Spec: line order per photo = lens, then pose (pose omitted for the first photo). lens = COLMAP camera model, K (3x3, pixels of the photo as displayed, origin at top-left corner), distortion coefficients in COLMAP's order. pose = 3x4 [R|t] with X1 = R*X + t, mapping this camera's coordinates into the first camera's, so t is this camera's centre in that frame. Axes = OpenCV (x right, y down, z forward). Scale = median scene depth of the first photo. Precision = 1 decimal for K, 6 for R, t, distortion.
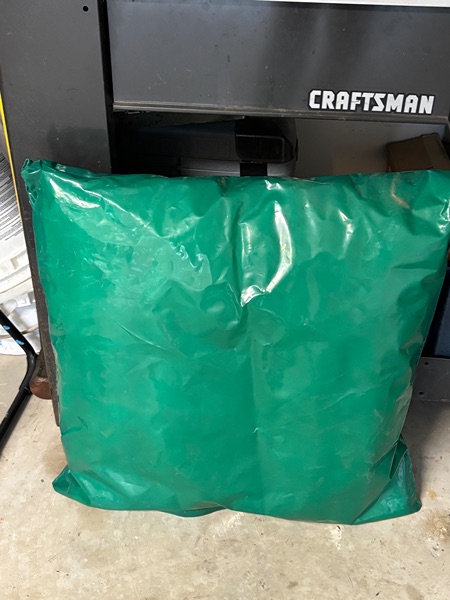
lens RADIAL K [[699.3, 0, 225.0], [0, 699.3, 300.0], [0, 0, 1]] dist [-0.007482, -0.170598]
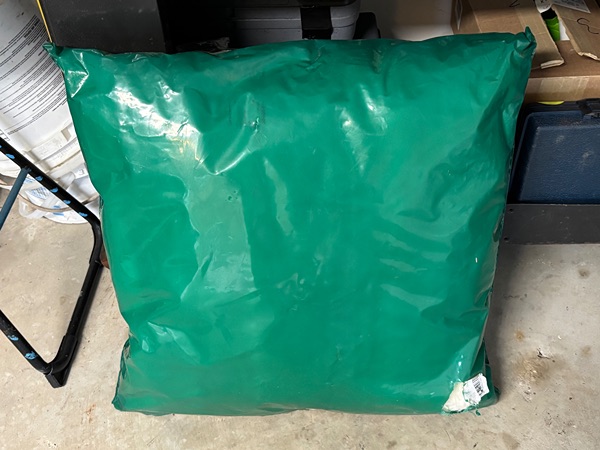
lens RADIAL K [[699.3, 0, 300.0], [0, 699.3, 225.0], [0, 0, 1]] dist [-0.007482, -0.170598]
pose [[0.995479, -0.091897, 0.023991, -0.029695], [0.085614, 0.977606, 0.192243, -0.106724], [-0.041120, -0.189320, 0.981054, 0.064054]]
